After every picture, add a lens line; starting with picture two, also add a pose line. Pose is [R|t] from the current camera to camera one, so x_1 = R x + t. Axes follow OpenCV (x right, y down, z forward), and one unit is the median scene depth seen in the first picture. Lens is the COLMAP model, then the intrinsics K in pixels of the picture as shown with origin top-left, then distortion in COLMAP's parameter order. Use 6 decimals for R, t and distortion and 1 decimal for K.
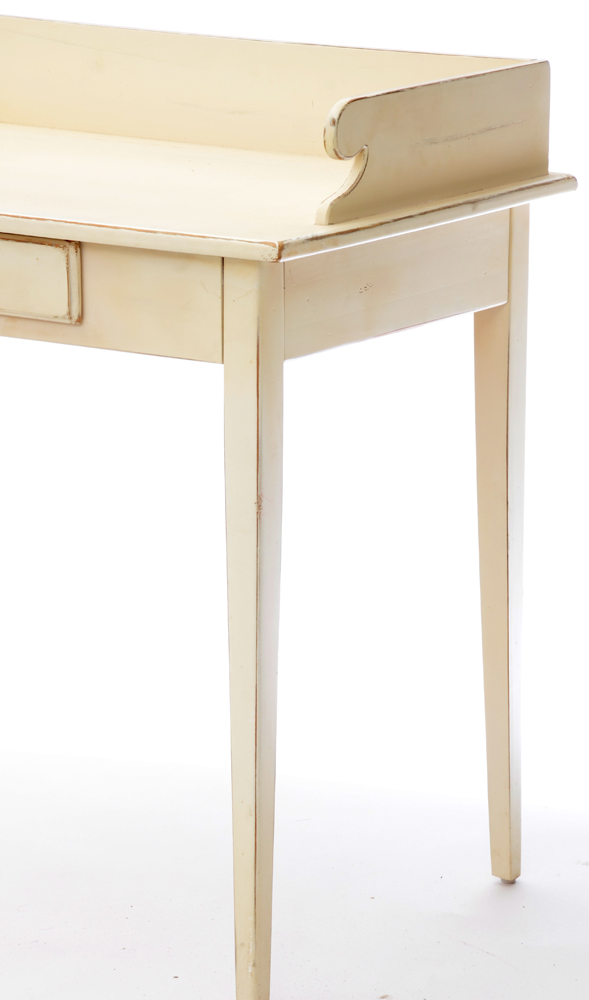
lens RADIAL K [[4080.1, 0, 298.5], [0, 4080.1, 508.7], [0, 0, 1]] dist [1.373703, 0.000000]
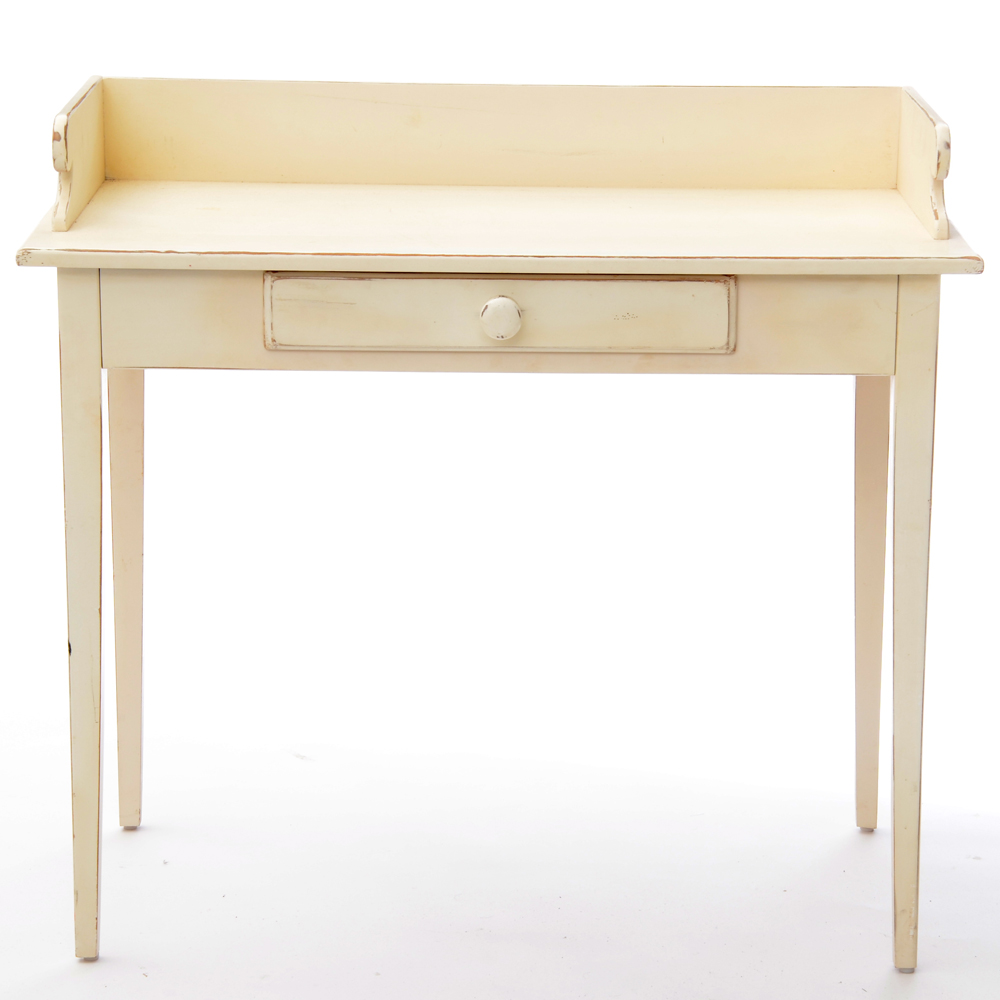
lens RADIAL K [[3706.4, 0, 502.2], [0, 3706.4, 492.4], [0, 0, 1]] dist [0.513050, 0.000000]
pose [[0.821584, -0.107141, 0.559930, -0.639681], [0.111249, 0.993430, 0.026856, -0.041551], [-0.559128, 0.040227, 0.828105, 0.244101]]
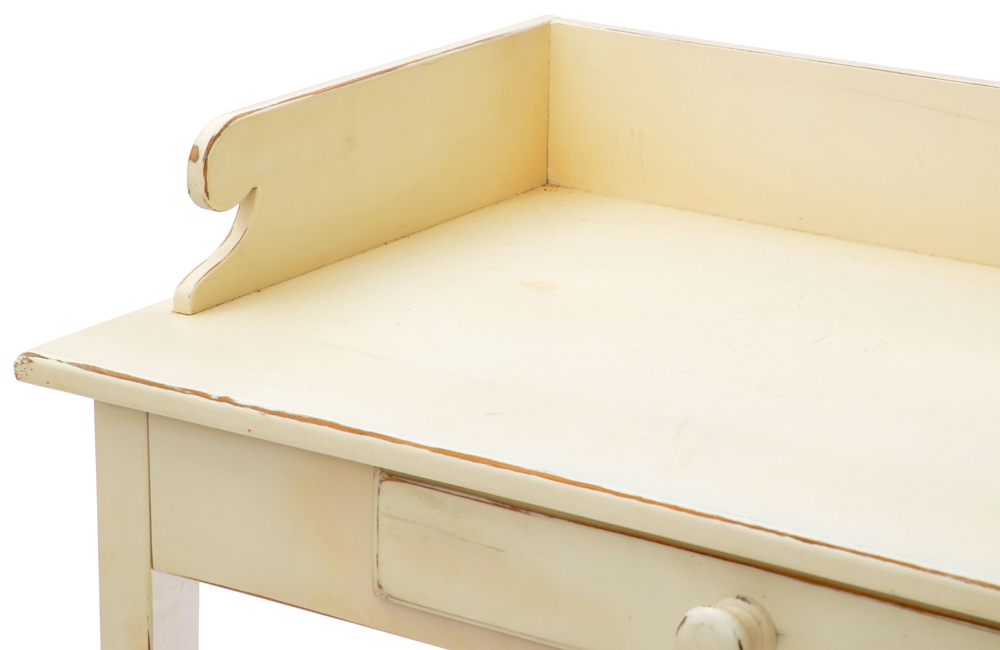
lens RADIAL K [[3468.3, 0, 469.2], [0, 3468.3, 302.7], [0, 0, 1]] dist [0.879070, 0.000000]
pose [[0.999813, 0.019251, -0.001858, -0.138778], [-0.019096, 0.997834, 0.062943, -0.131271], [0.003066, -0.062895, 0.998015, 0.580093]]
